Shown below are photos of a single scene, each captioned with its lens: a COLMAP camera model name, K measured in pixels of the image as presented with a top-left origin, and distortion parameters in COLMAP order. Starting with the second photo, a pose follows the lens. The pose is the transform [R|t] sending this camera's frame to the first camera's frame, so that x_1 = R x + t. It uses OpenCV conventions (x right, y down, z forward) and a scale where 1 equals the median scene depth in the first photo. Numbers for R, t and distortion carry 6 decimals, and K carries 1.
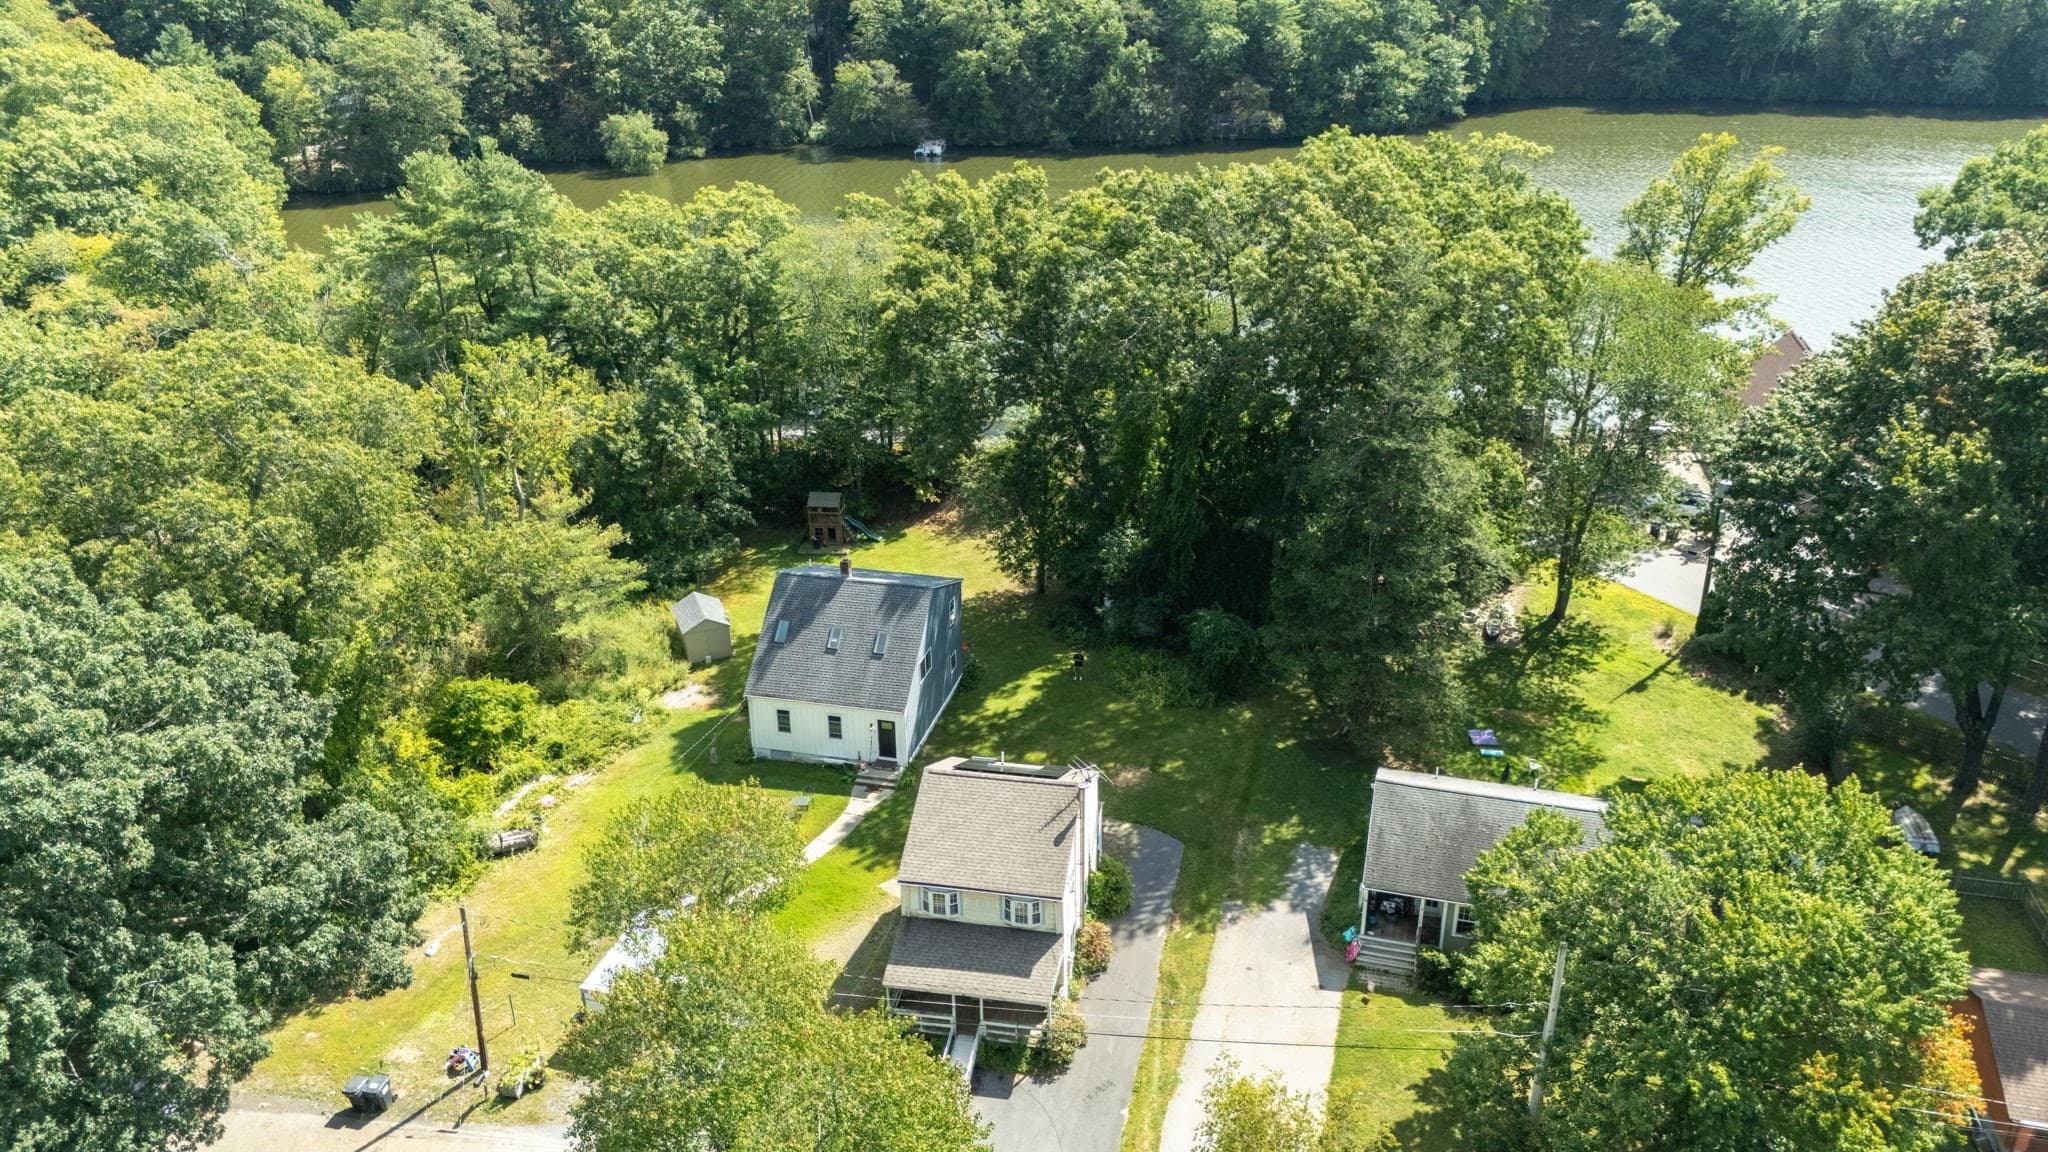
lens RADIAL K [[1522.0, 0, 1024.0], [0, 1522.0, 576.0], [0, 0, 1]] dist [0.074832, -0.084149]
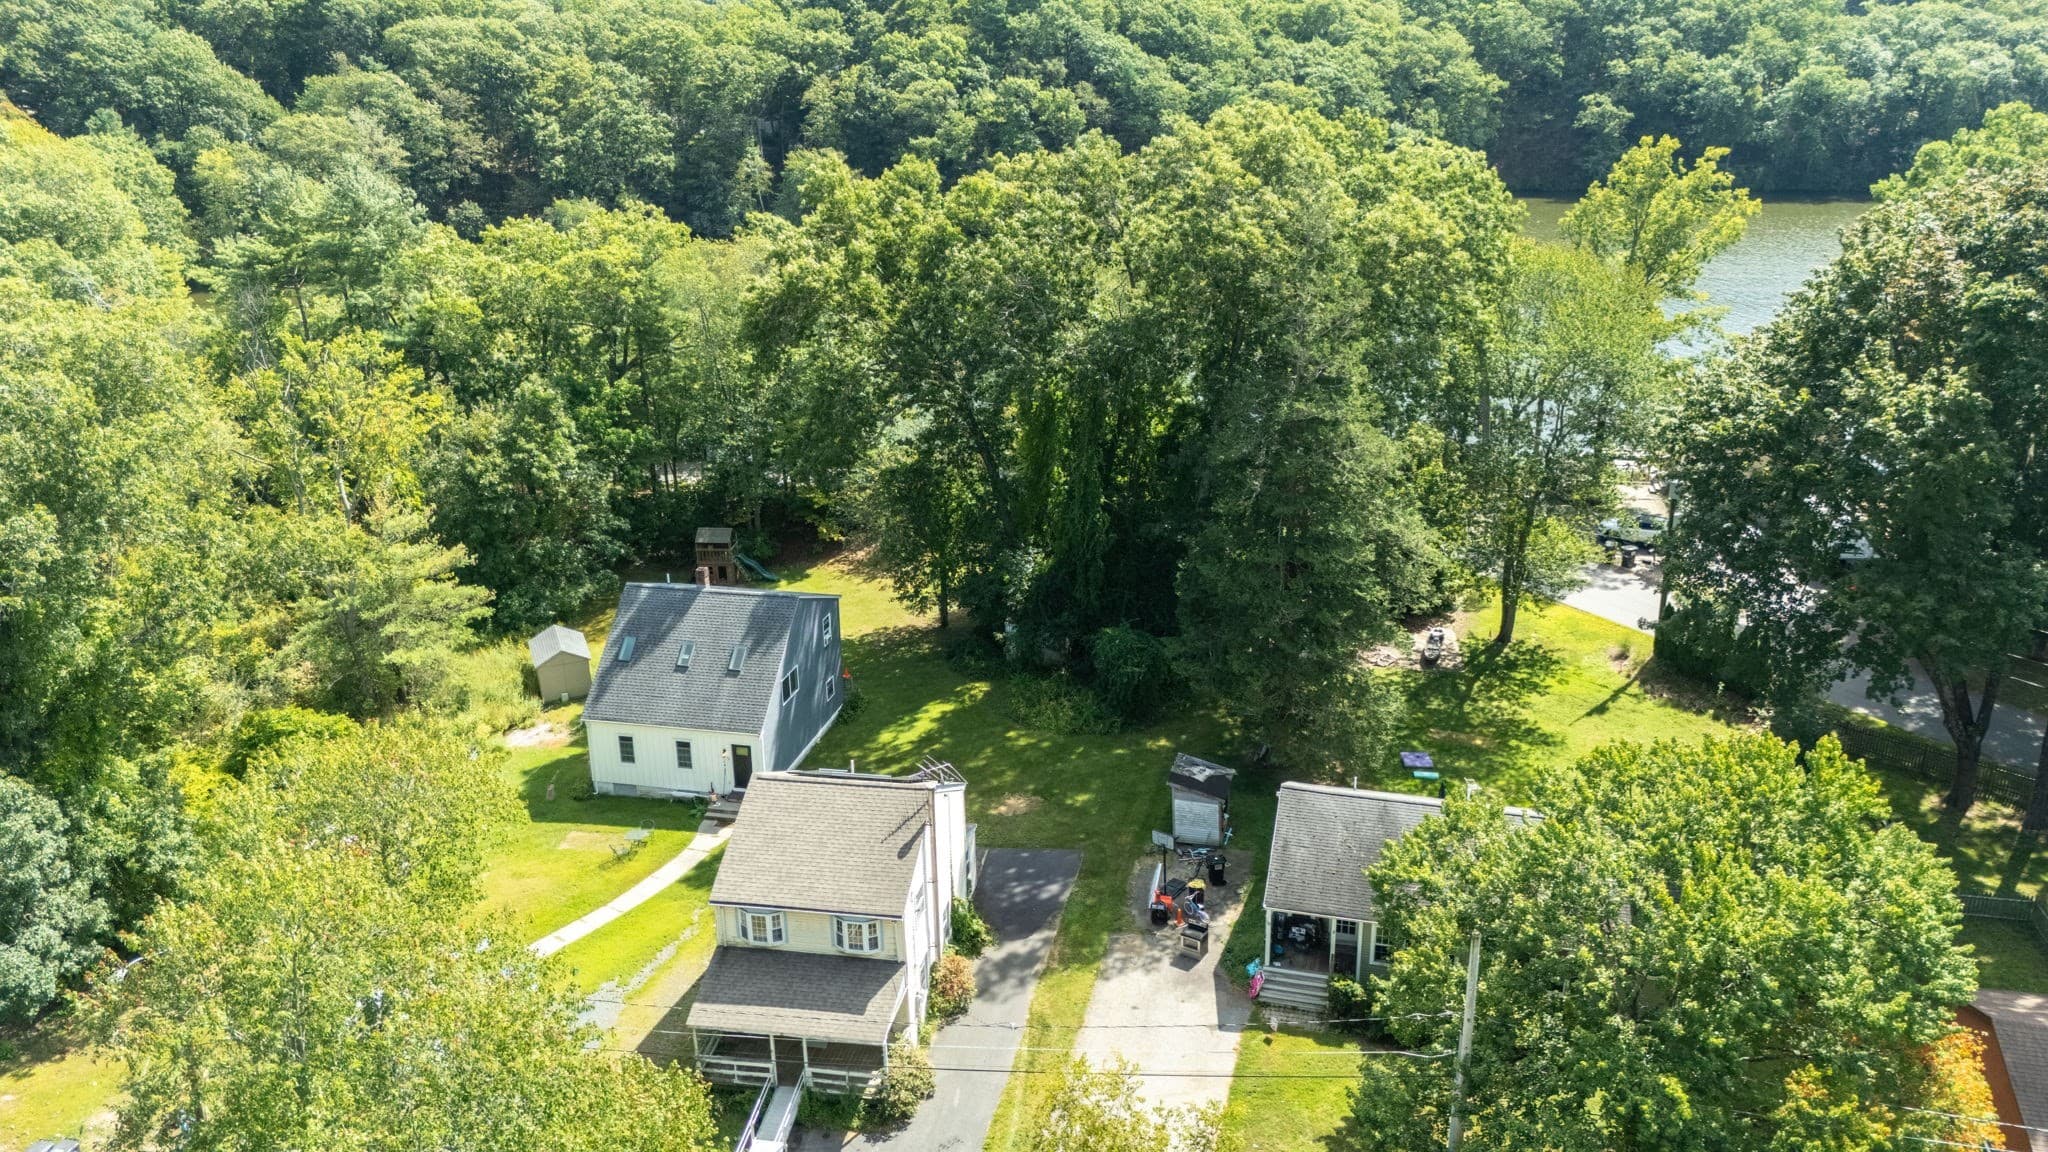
lens RADIAL K [[1522.0, 0, 1024.0], [0, 1522.0, 576.0], [0, 0, 1]] dist [0.074832, -0.084149]
pose [[0.999941, -0.008806, 0.006332, 0.067271], [0.009313, 0.996322, -0.085186, 0.073242], [-0.005558, 0.085240, 0.996345, 0.110143]]
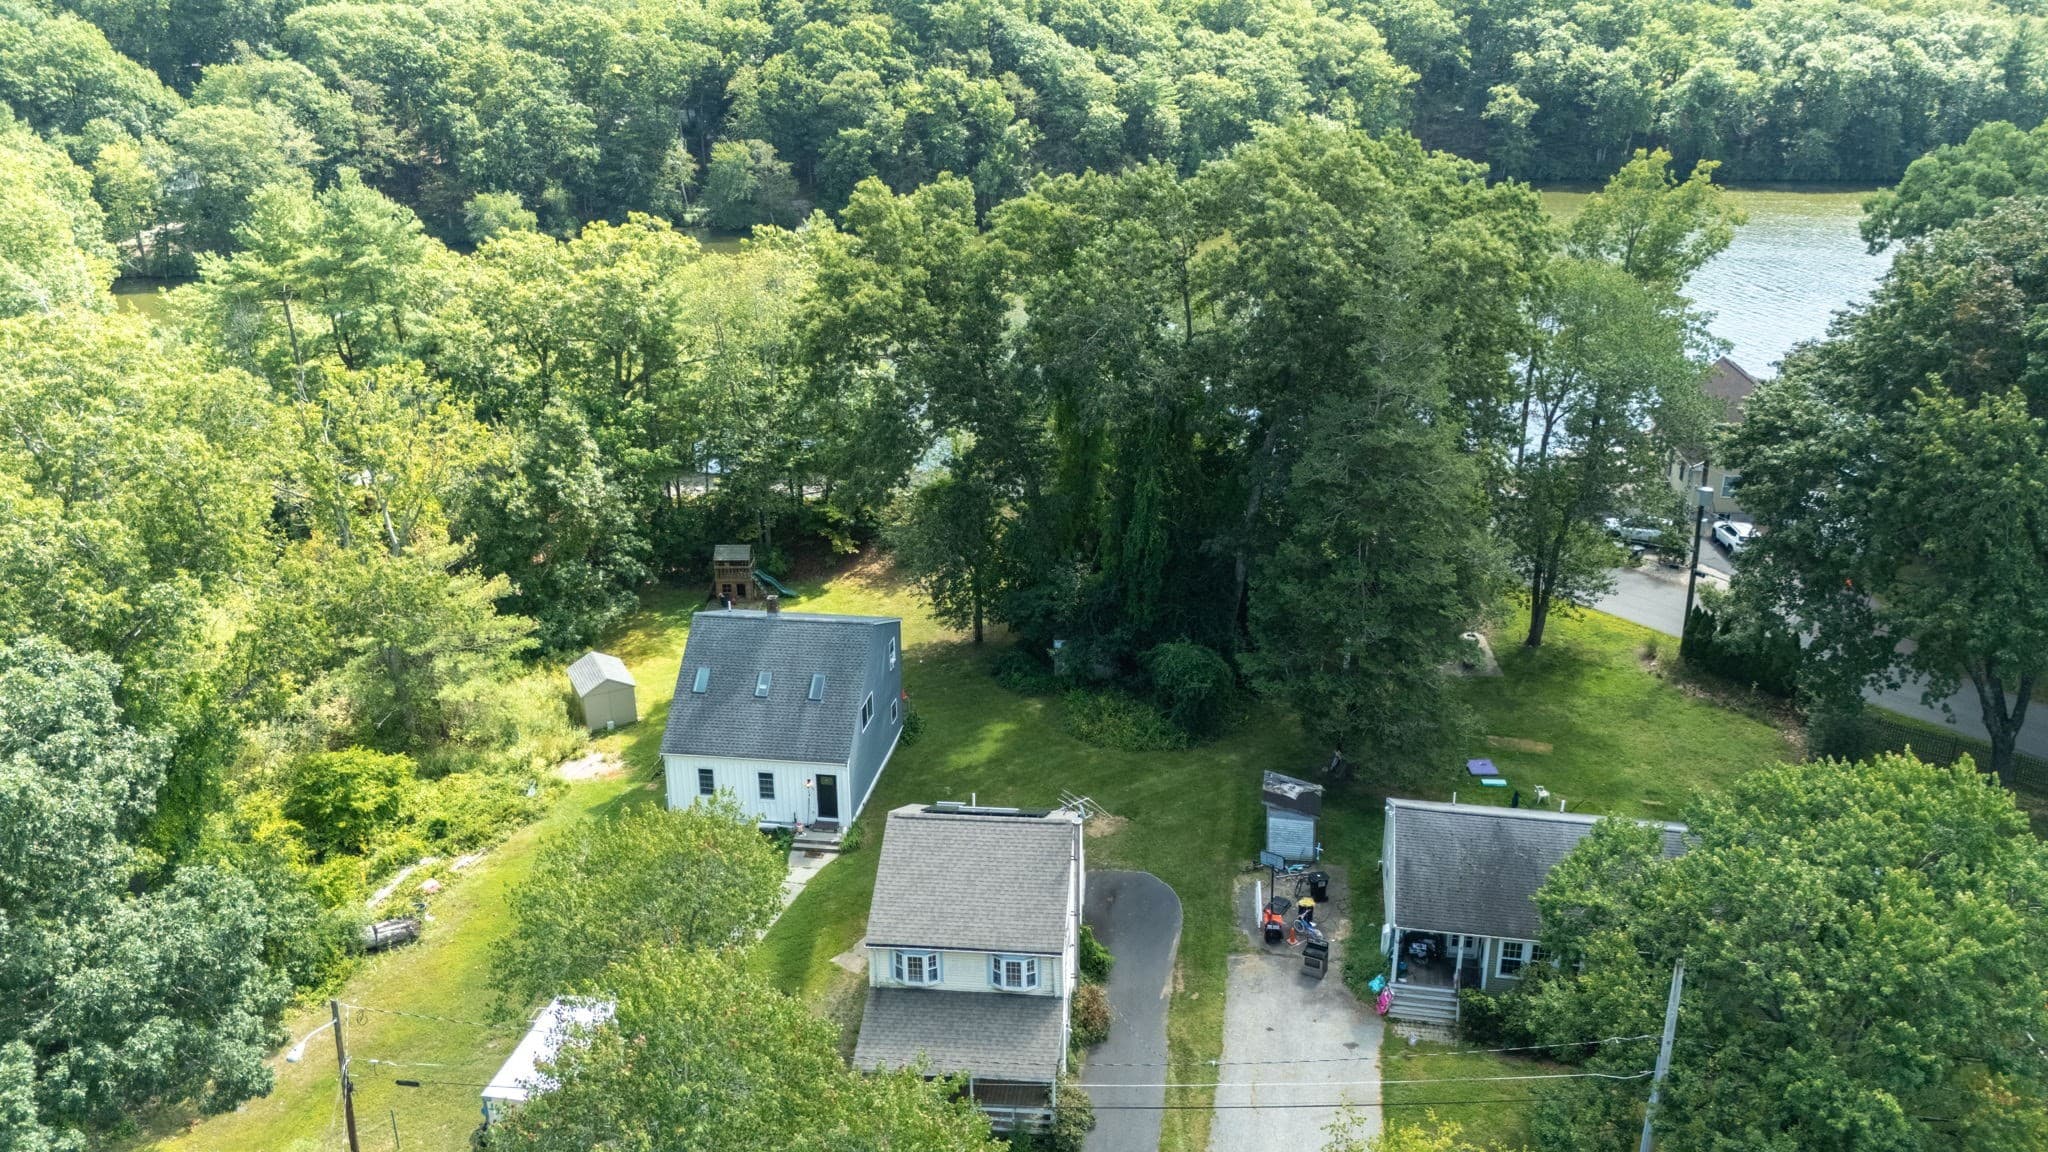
lens RADIAL K [[1522.0, 0, 1024.0], [0, 1522.0, 576.0], [0, 0, 1]] dist [0.074832, -0.084149]
pose [[0.995955, -0.031679, 0.084081, -0.046499], [0.037590, 0.996861, -0.069675, 0.045468], [-0.081610, 0.072554, 0.994020, 0.105135]]
